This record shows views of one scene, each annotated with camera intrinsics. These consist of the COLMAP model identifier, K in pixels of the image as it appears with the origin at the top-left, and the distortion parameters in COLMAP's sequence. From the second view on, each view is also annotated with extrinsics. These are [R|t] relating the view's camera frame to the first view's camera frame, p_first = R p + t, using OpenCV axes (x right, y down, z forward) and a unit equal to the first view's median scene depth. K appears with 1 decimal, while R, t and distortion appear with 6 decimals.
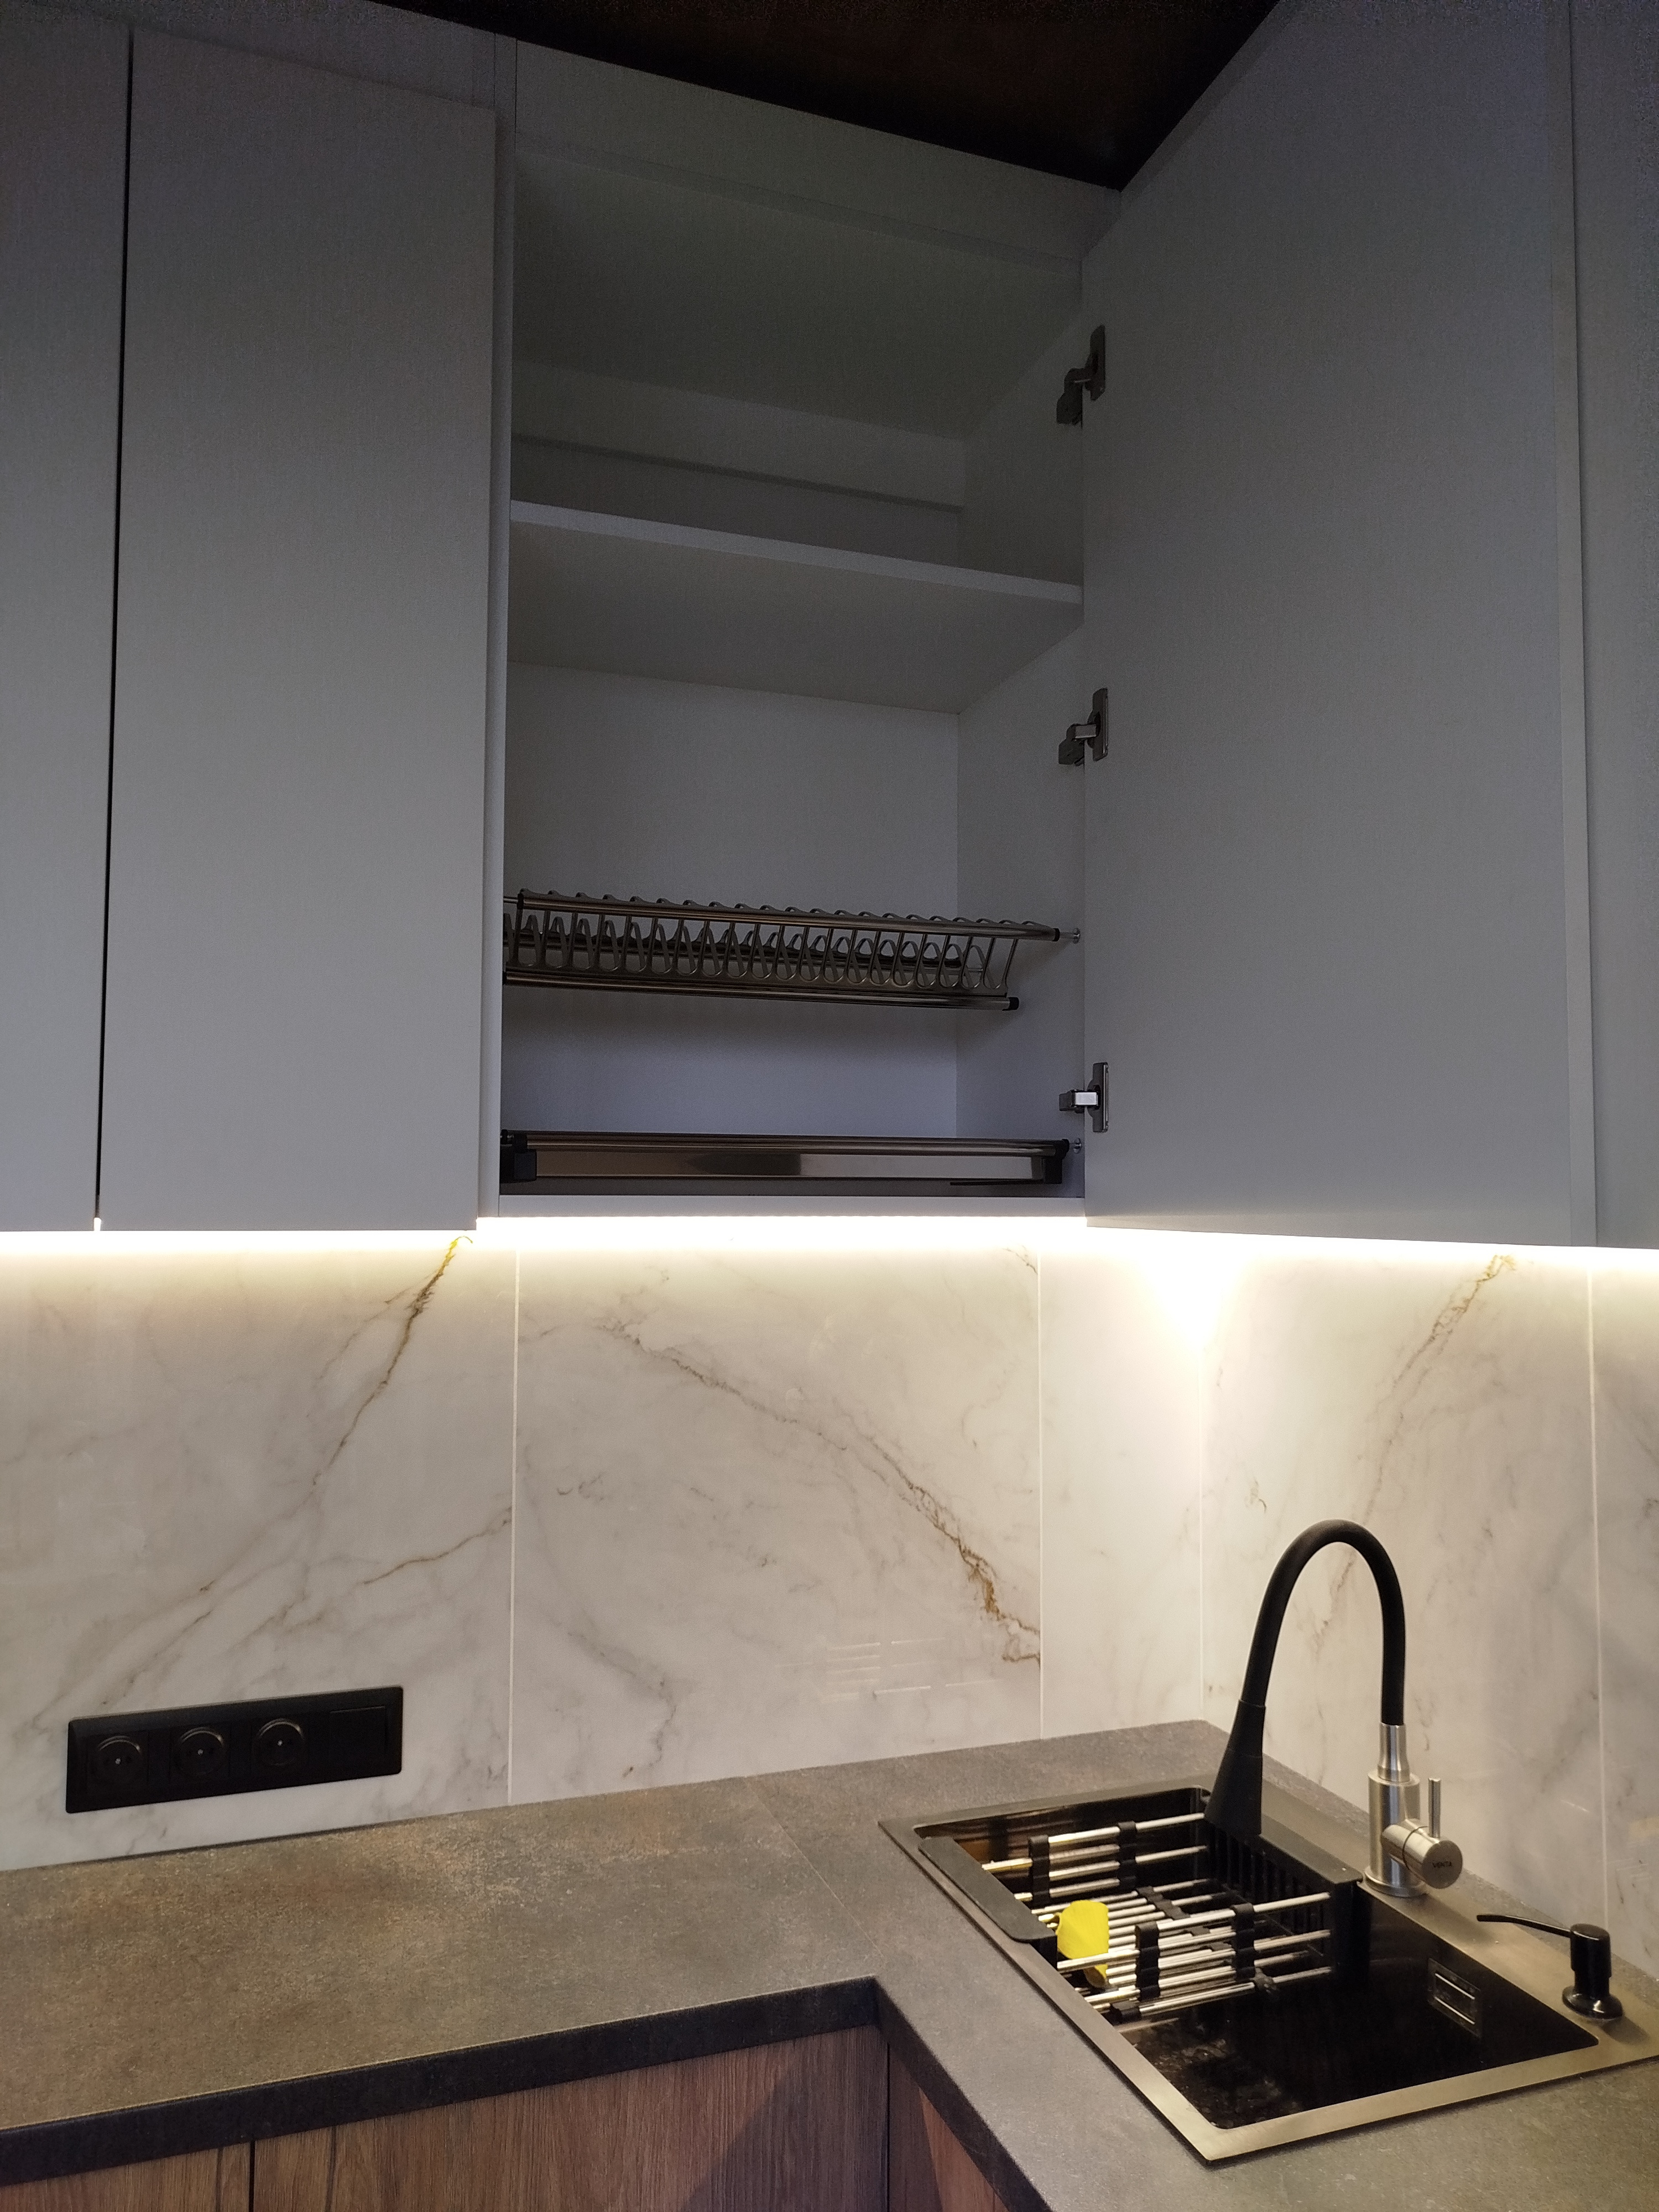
lens RADIAL K [[1568.9, 0, 828.5], [0, 1568.9, 1109.1], [0, 0, 1]] dist [-0.009045, 0.013565]
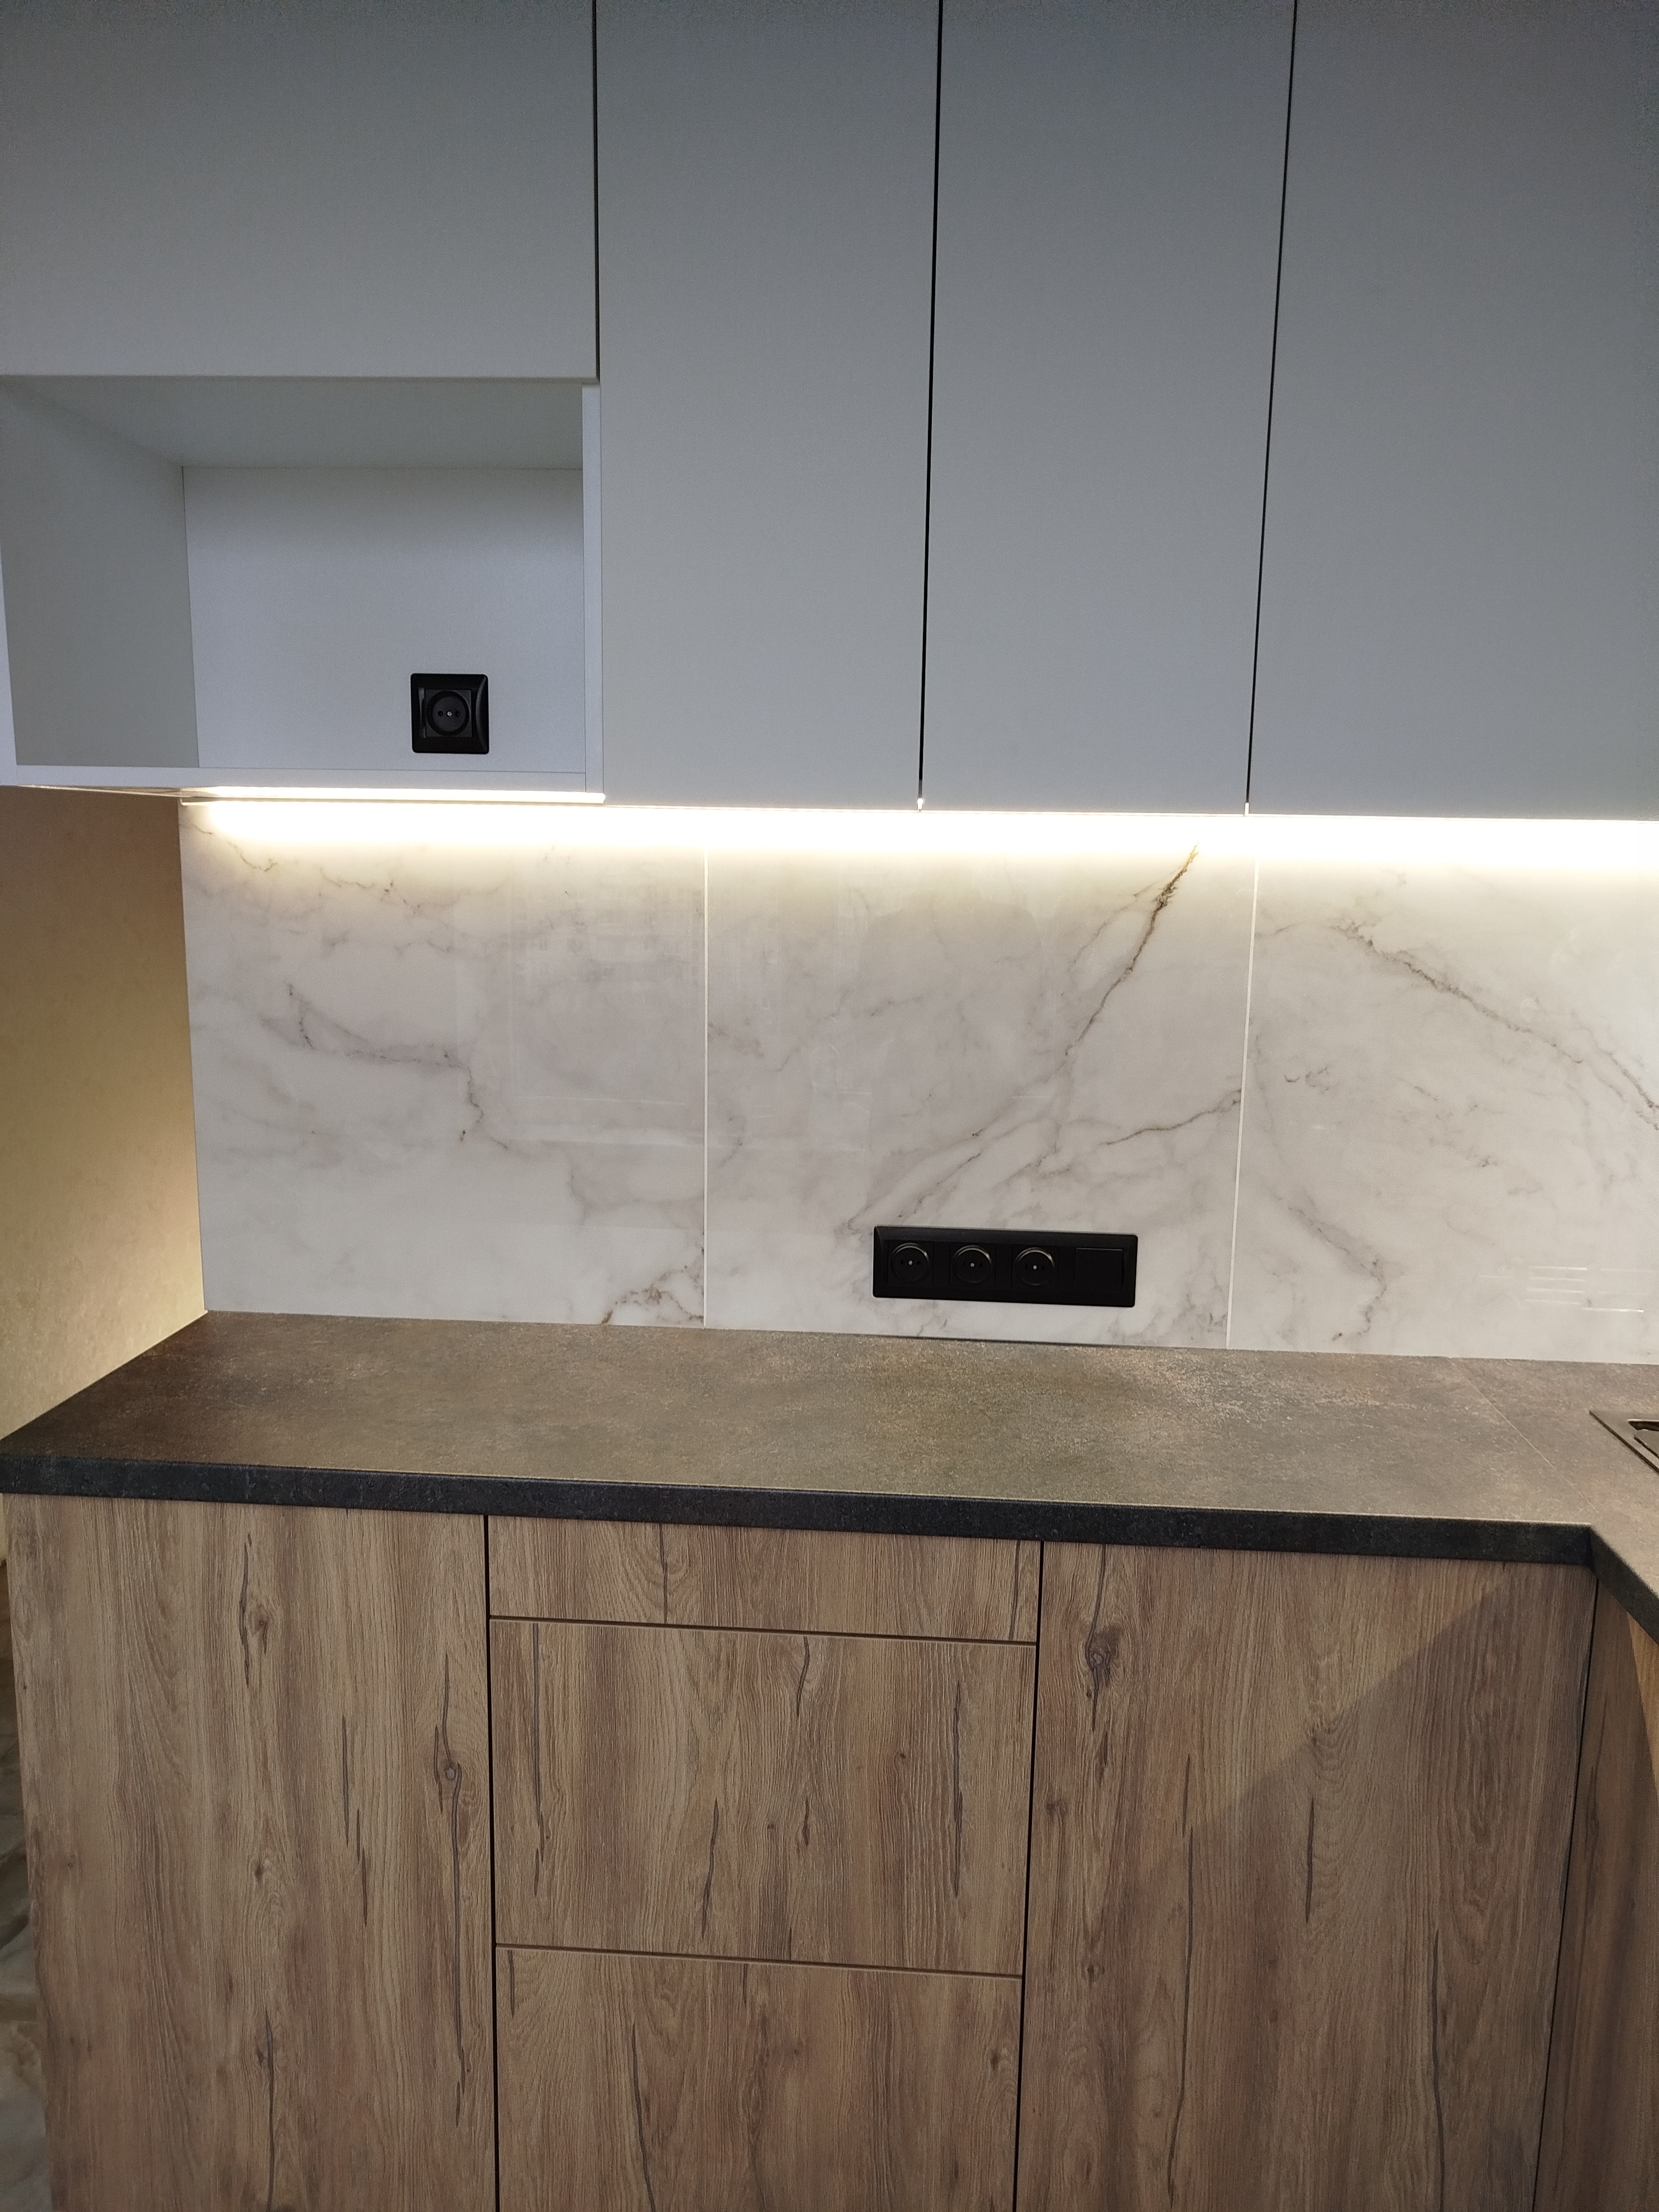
lens RADIAL K [[1568.9, 0, 830.8], [0, 1568.9, 1101.2], [0, 0, 1]] dist [-0.009045, 0.013565]
pose [[0.918870, 0.077115, -0.386950, -0.044867], [0.007085, 0.977332, 0.211596, 0.032054], [0.394496, -0.197170, 0.897495, -0.089208]]
